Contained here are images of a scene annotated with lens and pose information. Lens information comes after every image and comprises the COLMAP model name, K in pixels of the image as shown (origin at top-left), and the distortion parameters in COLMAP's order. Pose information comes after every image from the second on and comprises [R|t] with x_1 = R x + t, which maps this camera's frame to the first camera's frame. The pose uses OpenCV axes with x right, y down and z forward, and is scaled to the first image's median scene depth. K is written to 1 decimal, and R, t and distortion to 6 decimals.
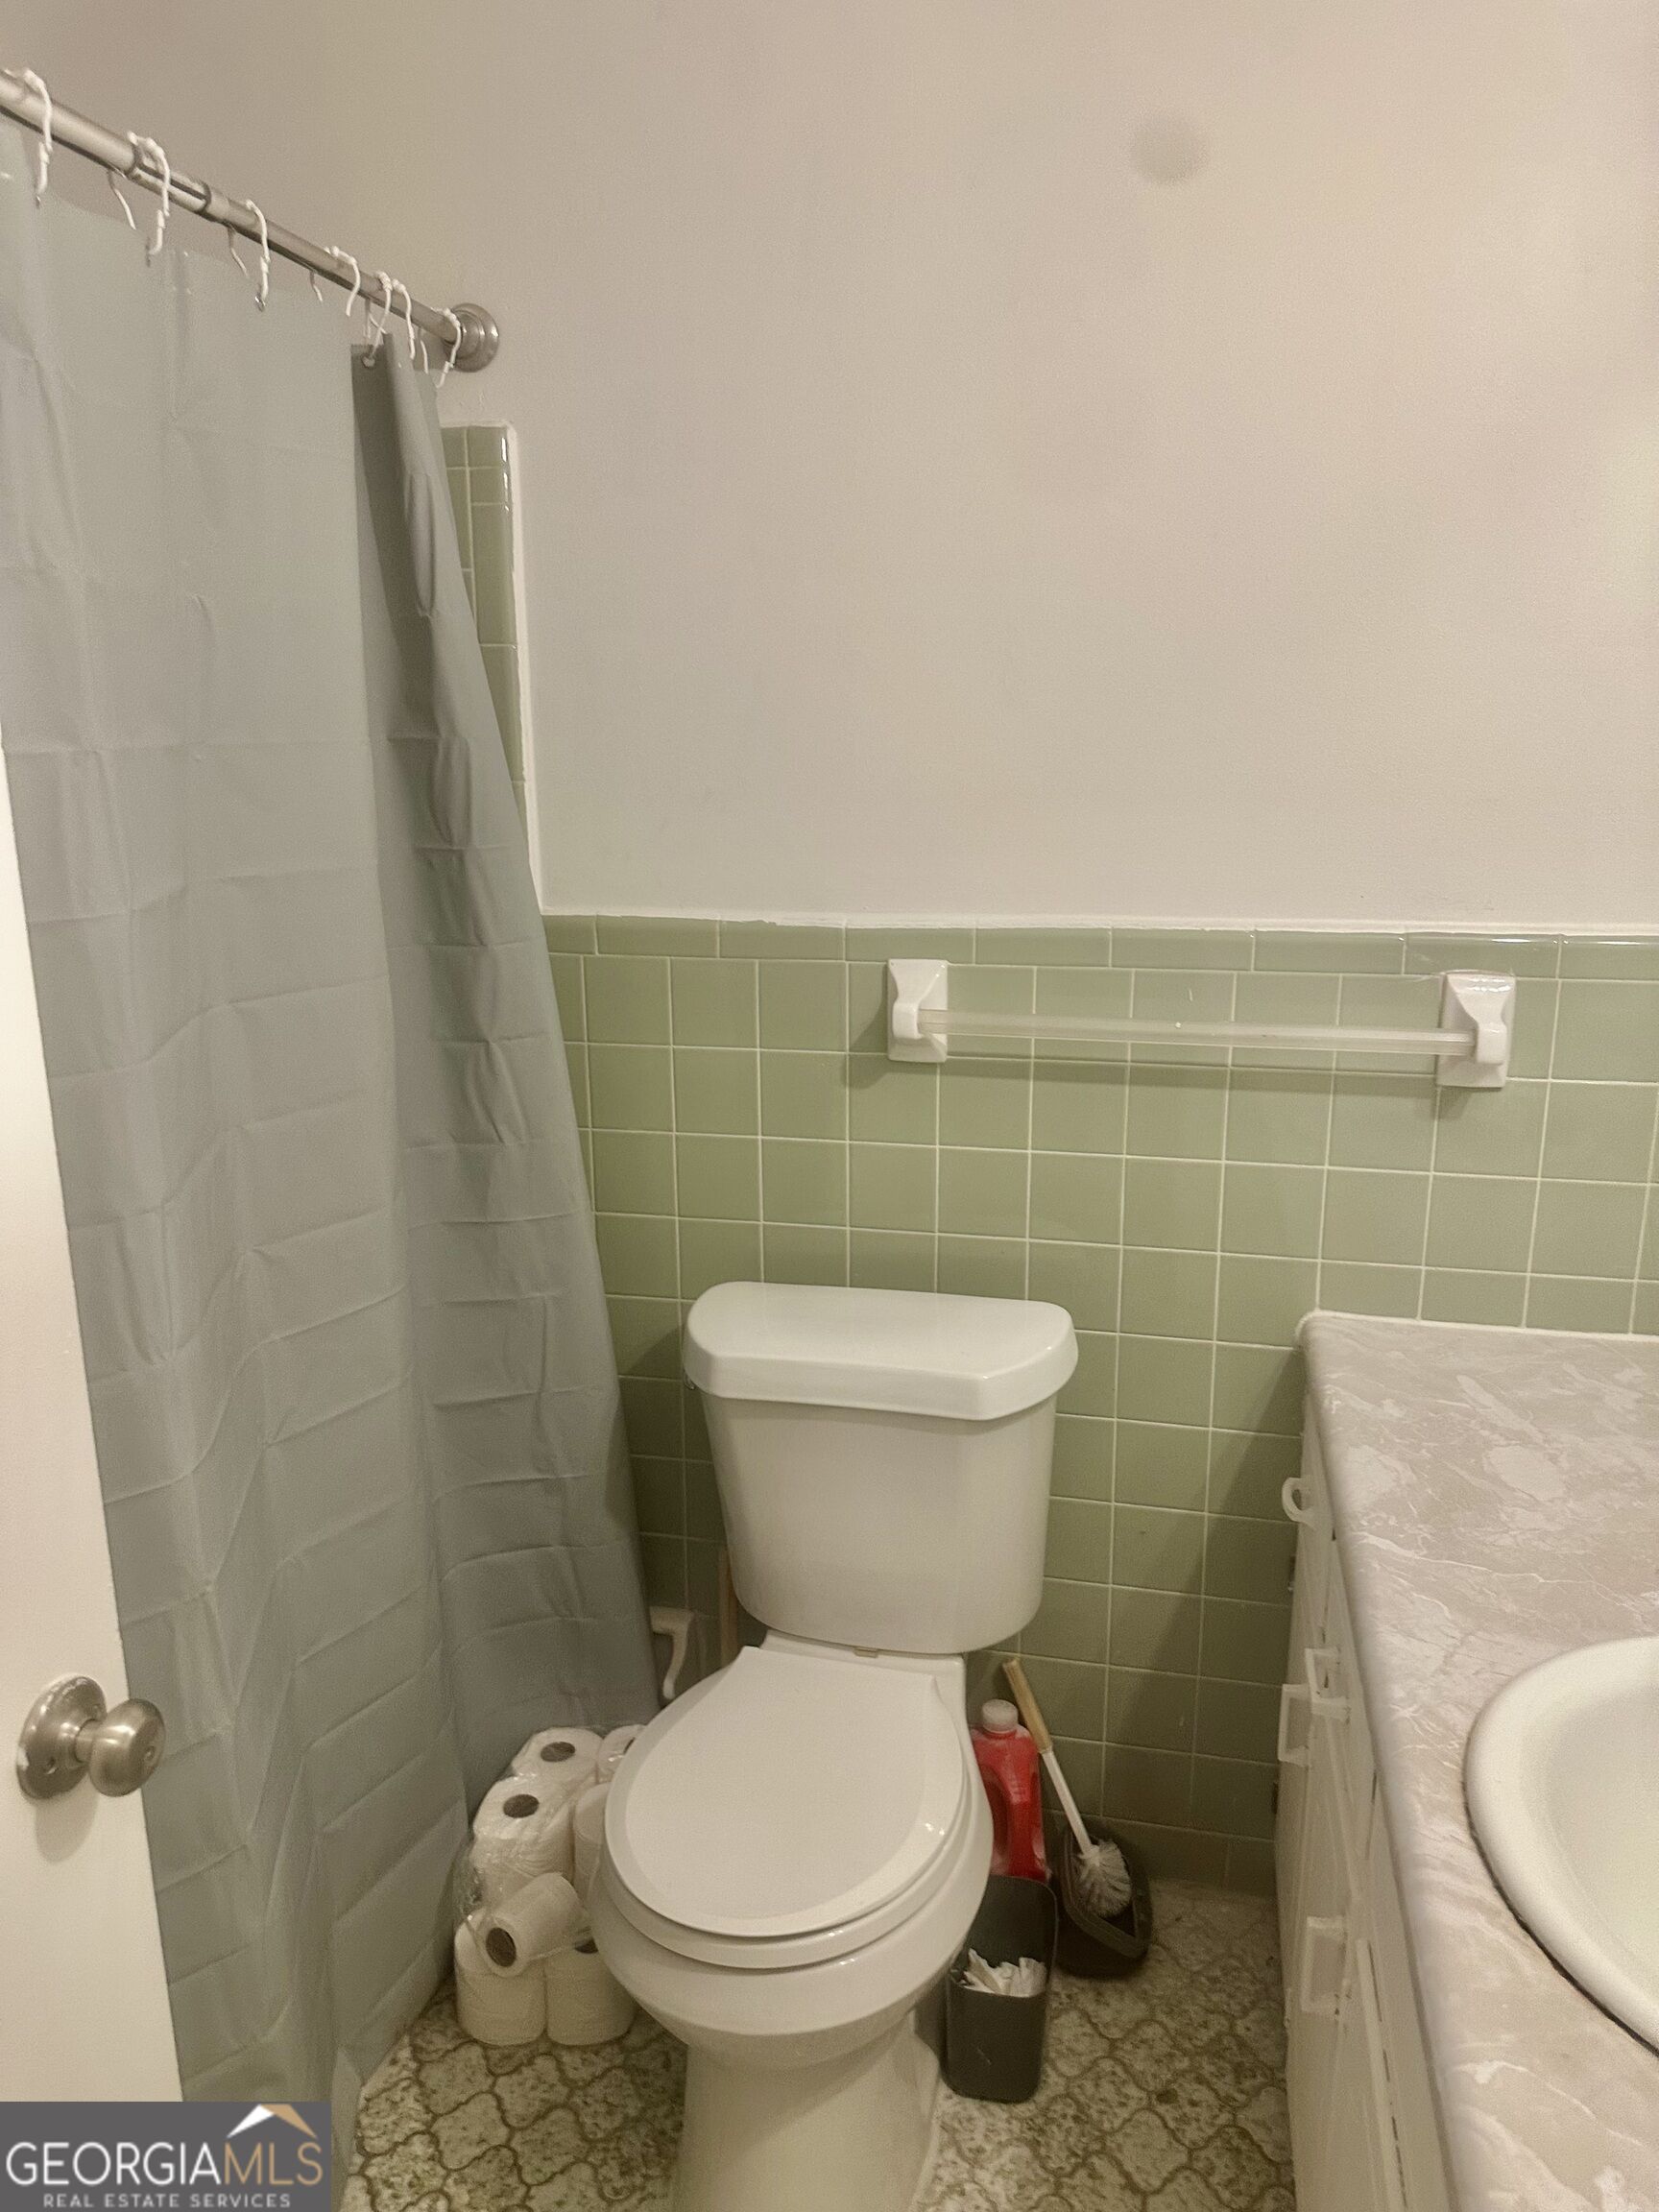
lens RADIAL K [[1575.9, 0, 829.5], [0, 1575.9, 1106.0], [0, 0, 1]] dist [0.022303, -0.032028]
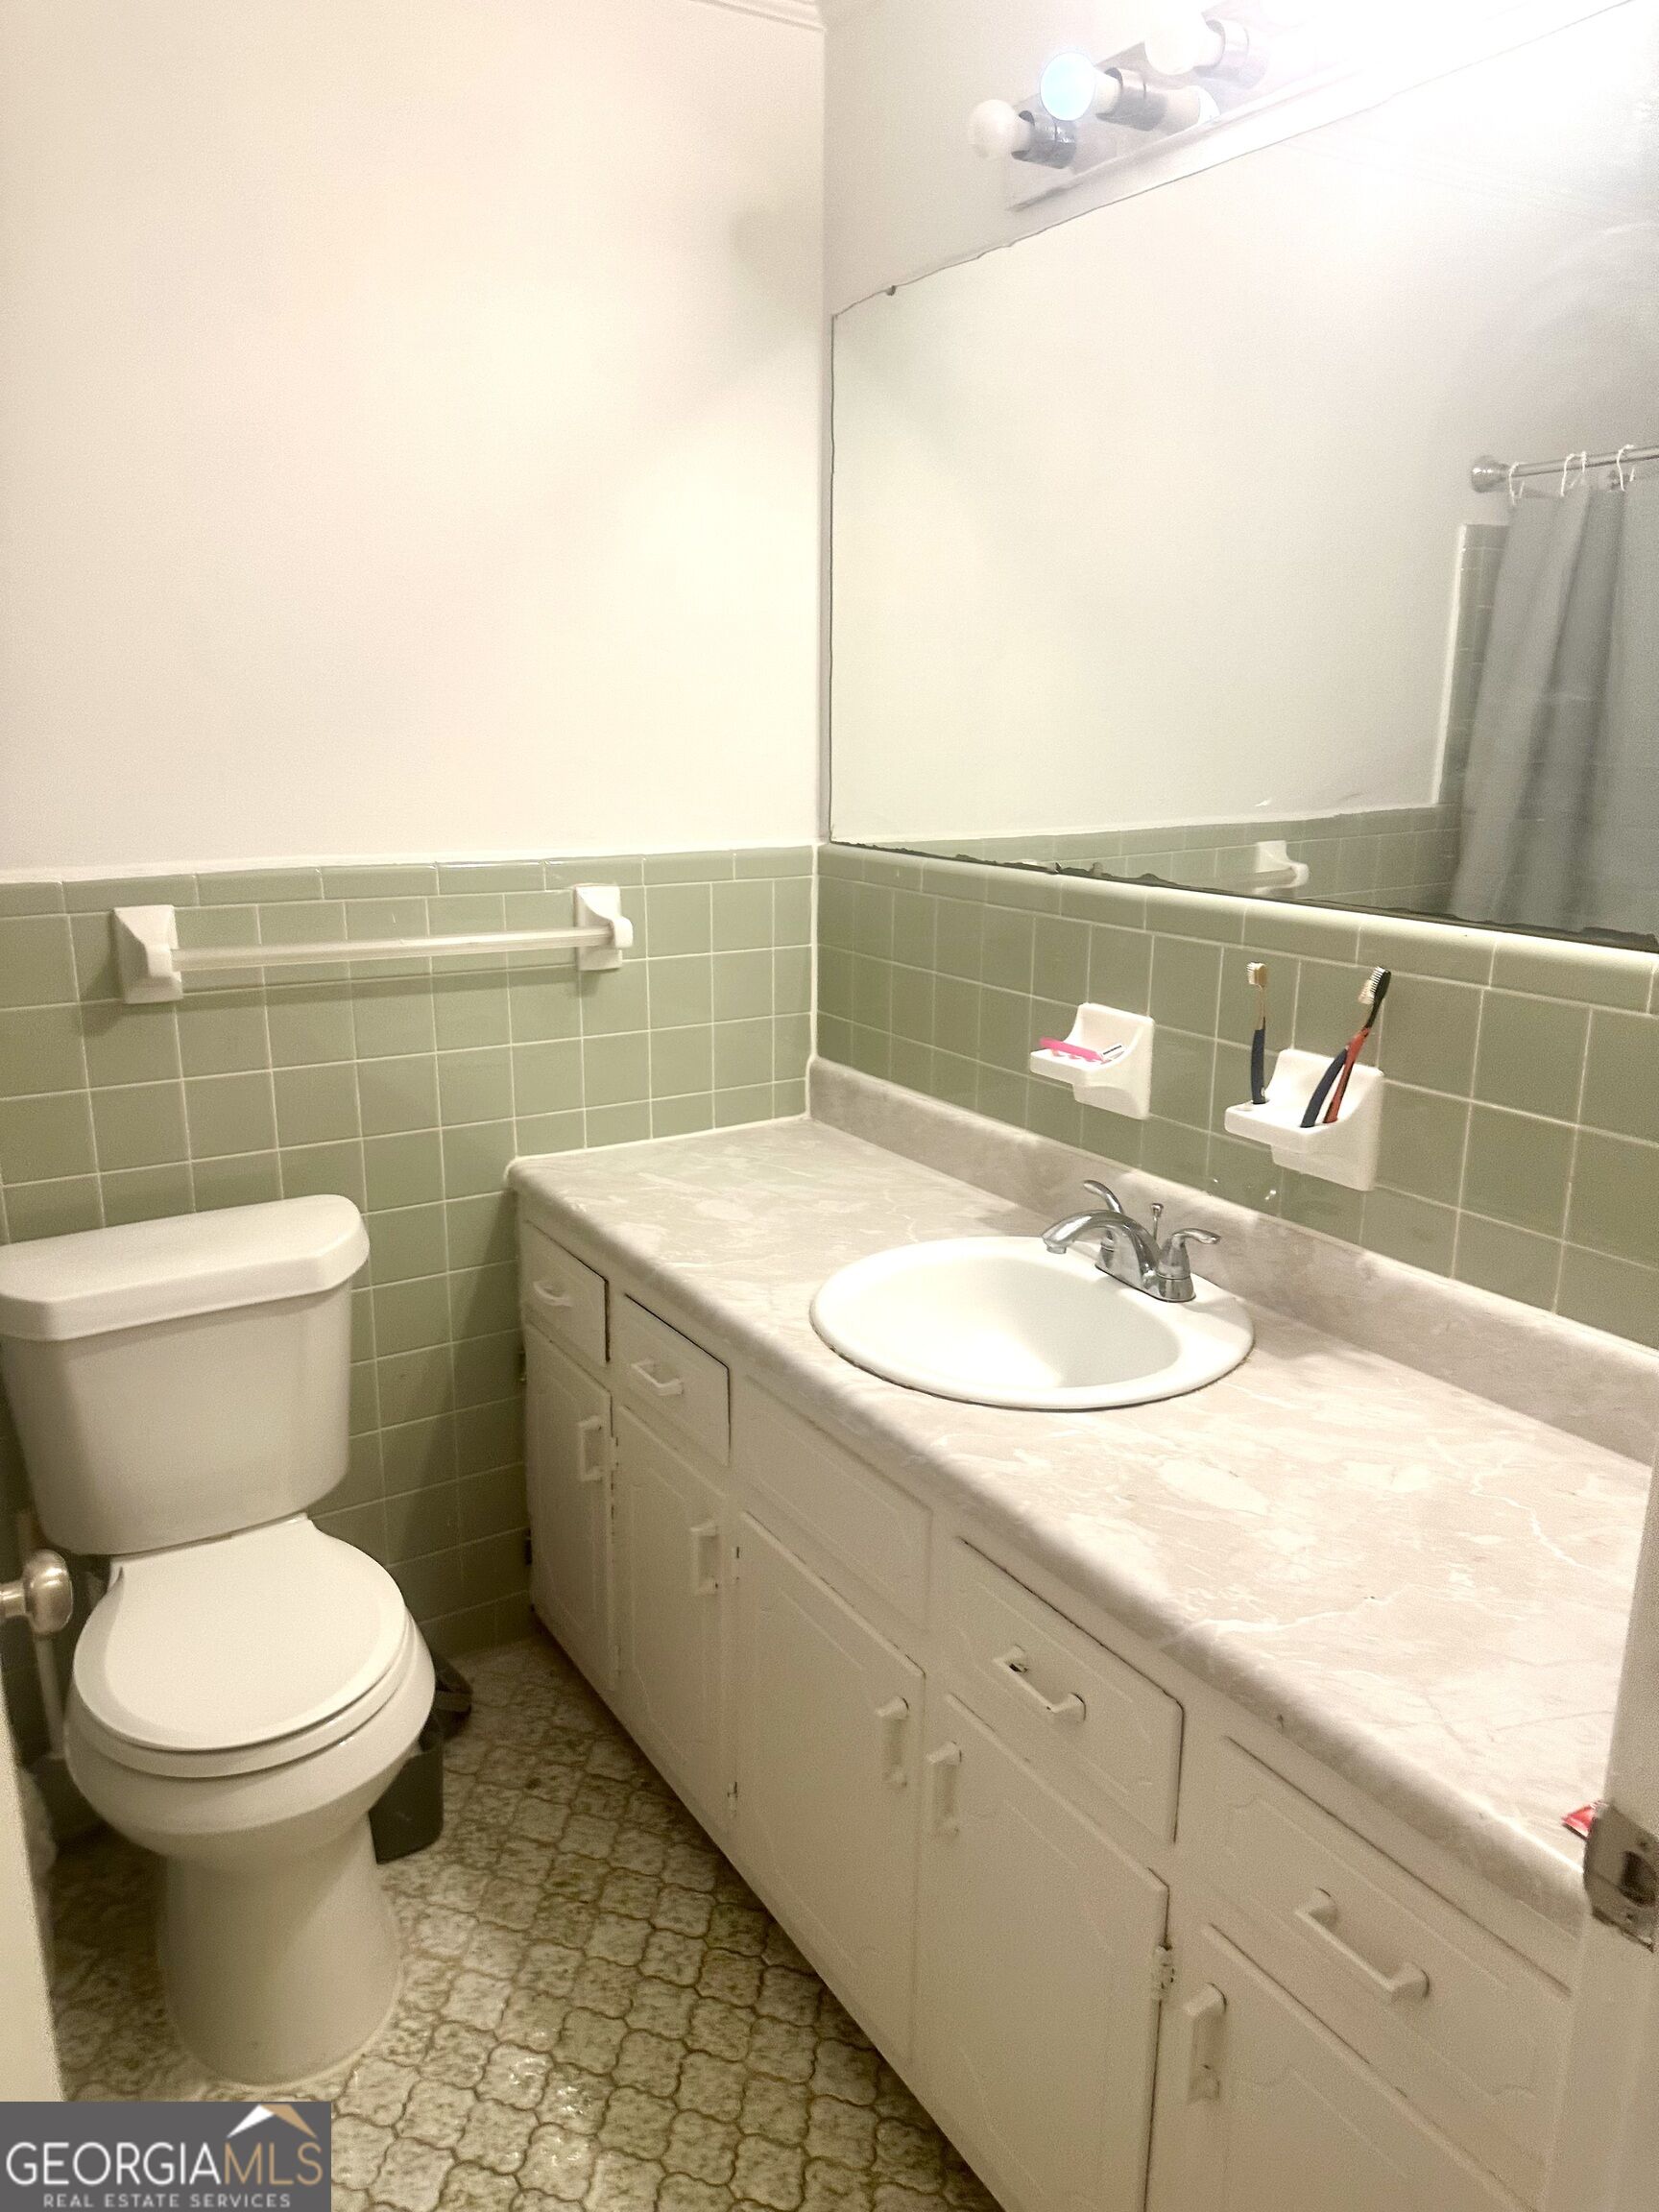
lens RADIAL K [[1573.2, 0, 831.3], [0, 1573.2, 1112.1], [0, 0, 1]] dist [0.136300, -0.235242]
pose [[0.709668, -0.163082, 0.685402, -0.408432], [0.154366, 0.985195, 0.074582, 0.038787], [-0.687417, 0.052874, 0.724335, -0.119487]]
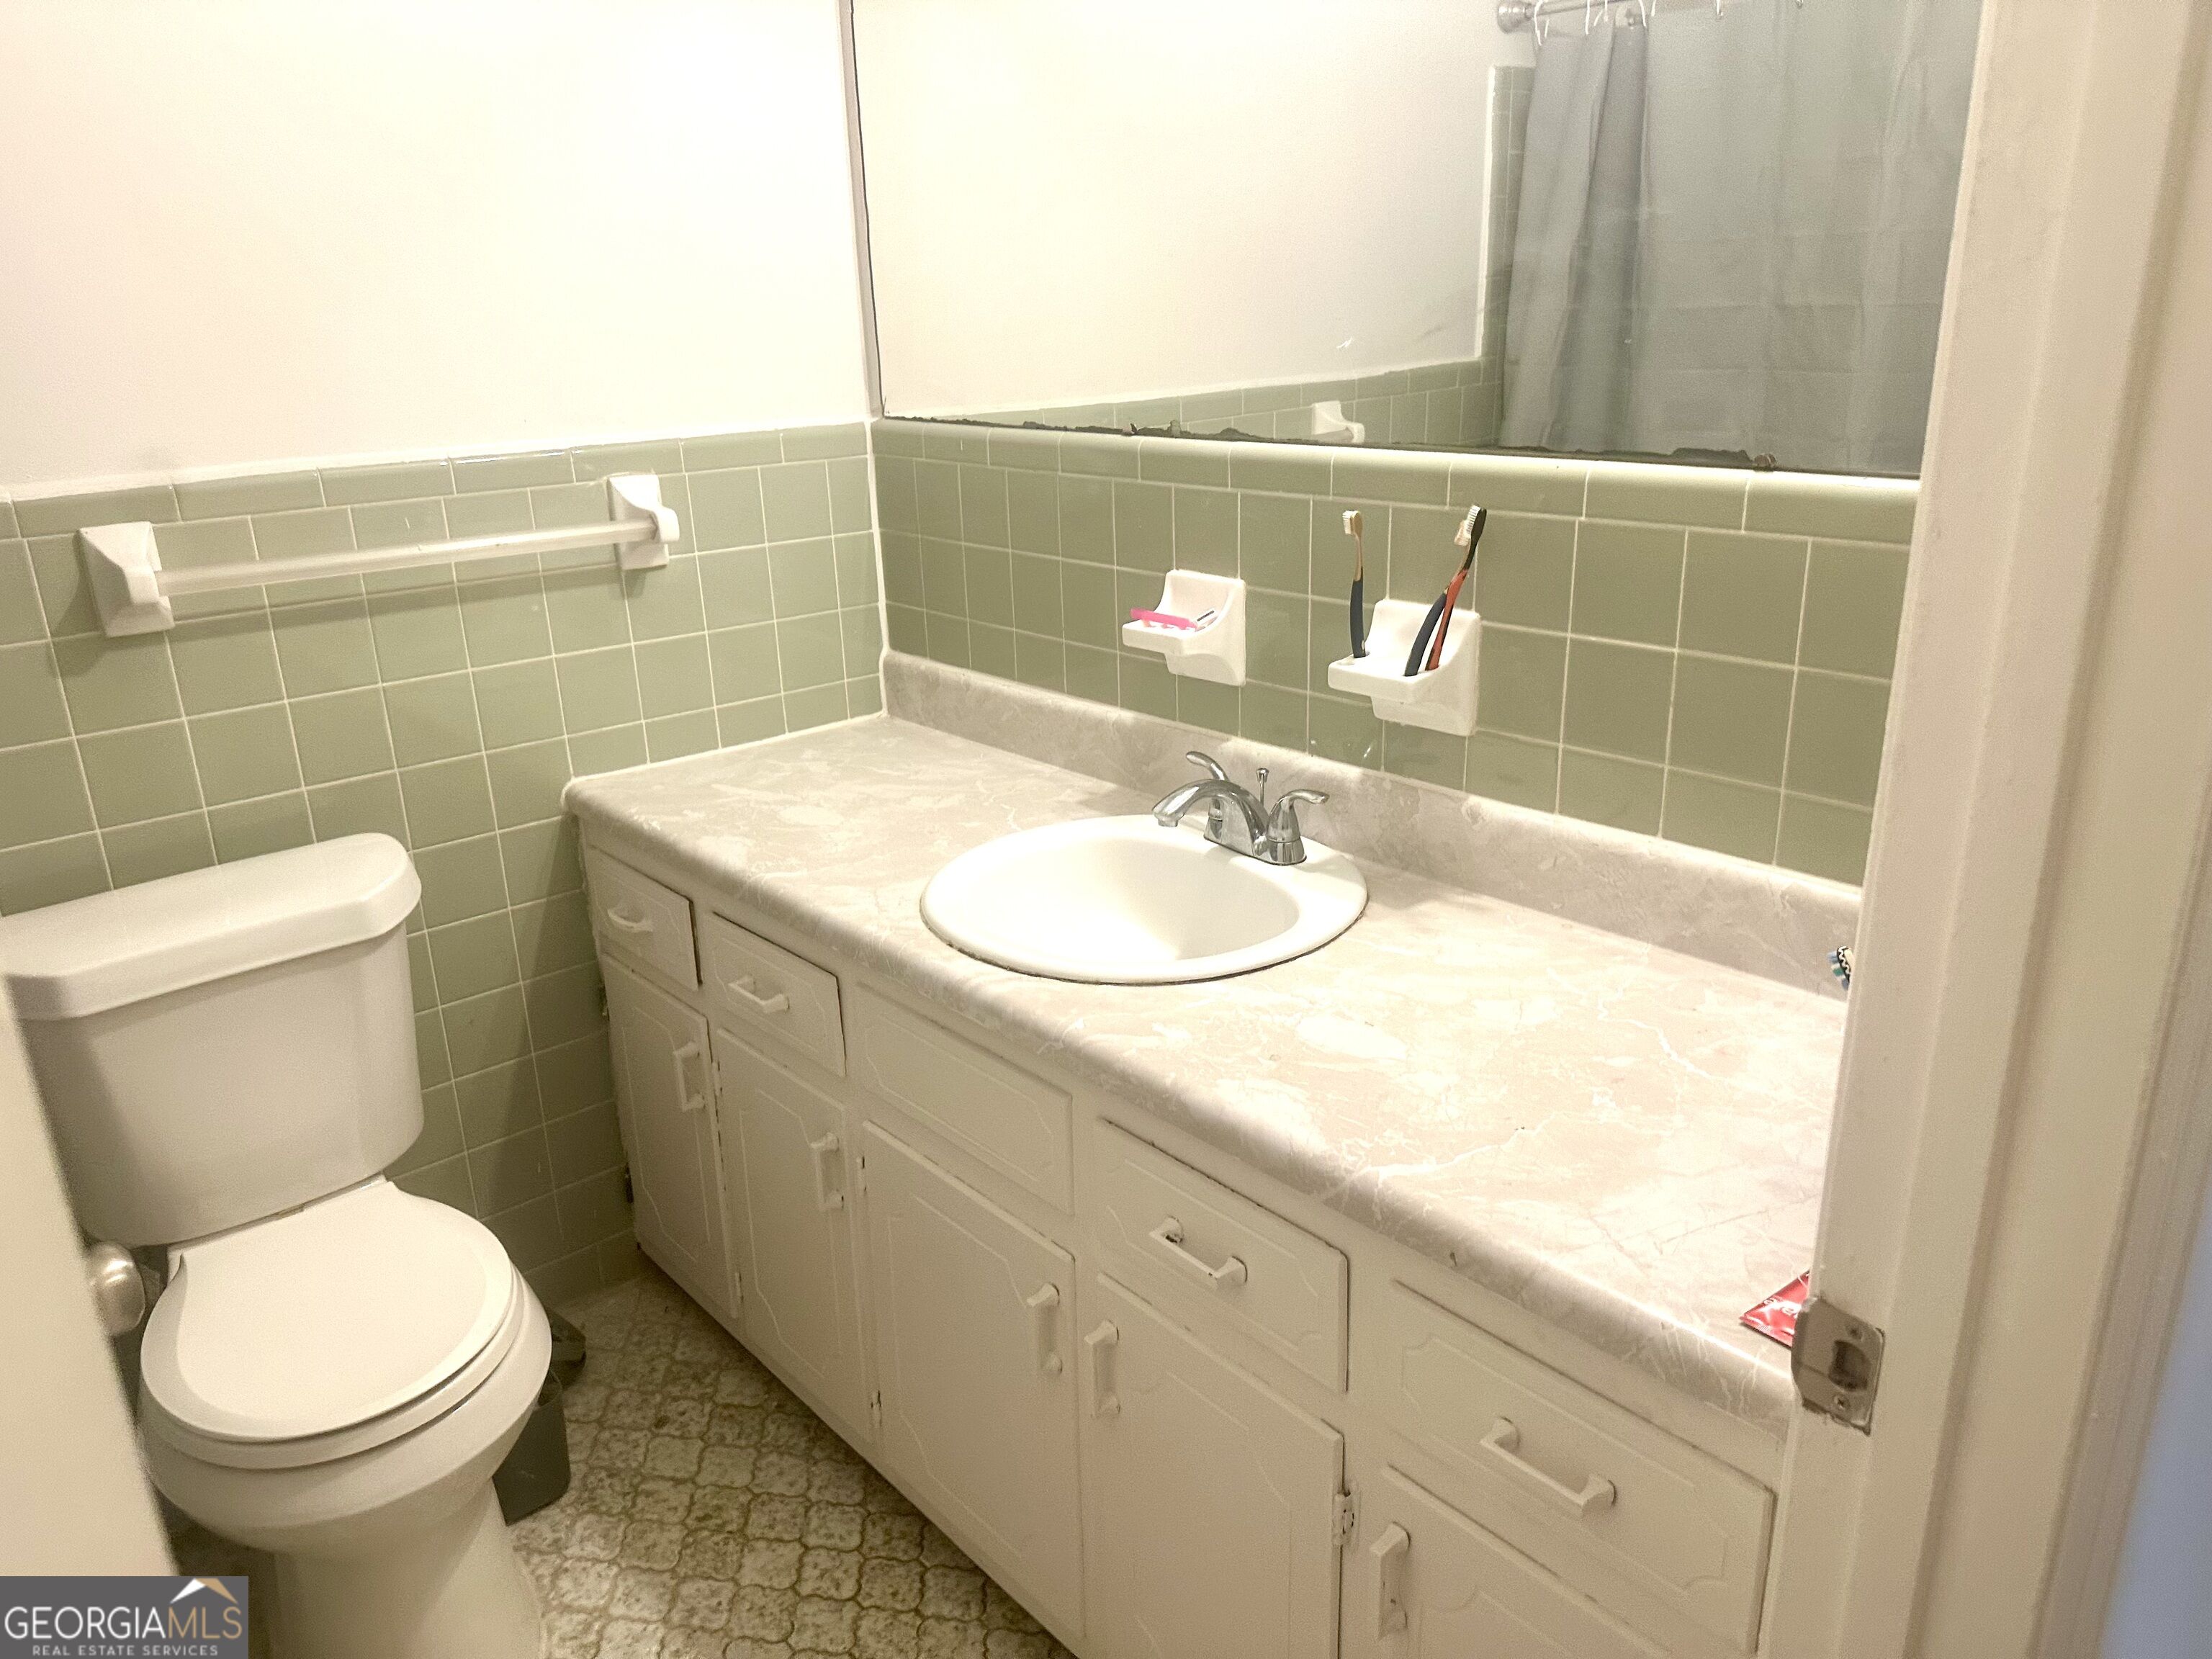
lens RADIAL K [[1573.2, 0, 1103.5], [0, 1573.2, 837.8], [0, 0, 1]] dist [0.136300, -0.235242]
pose [[0.590300, -0.270786, 0.760408, -0.403363], [0.215849, 0.960699, 0.174549, 0.051609], [-0.777788, 0.061097, 0.625550, -0.064960]]
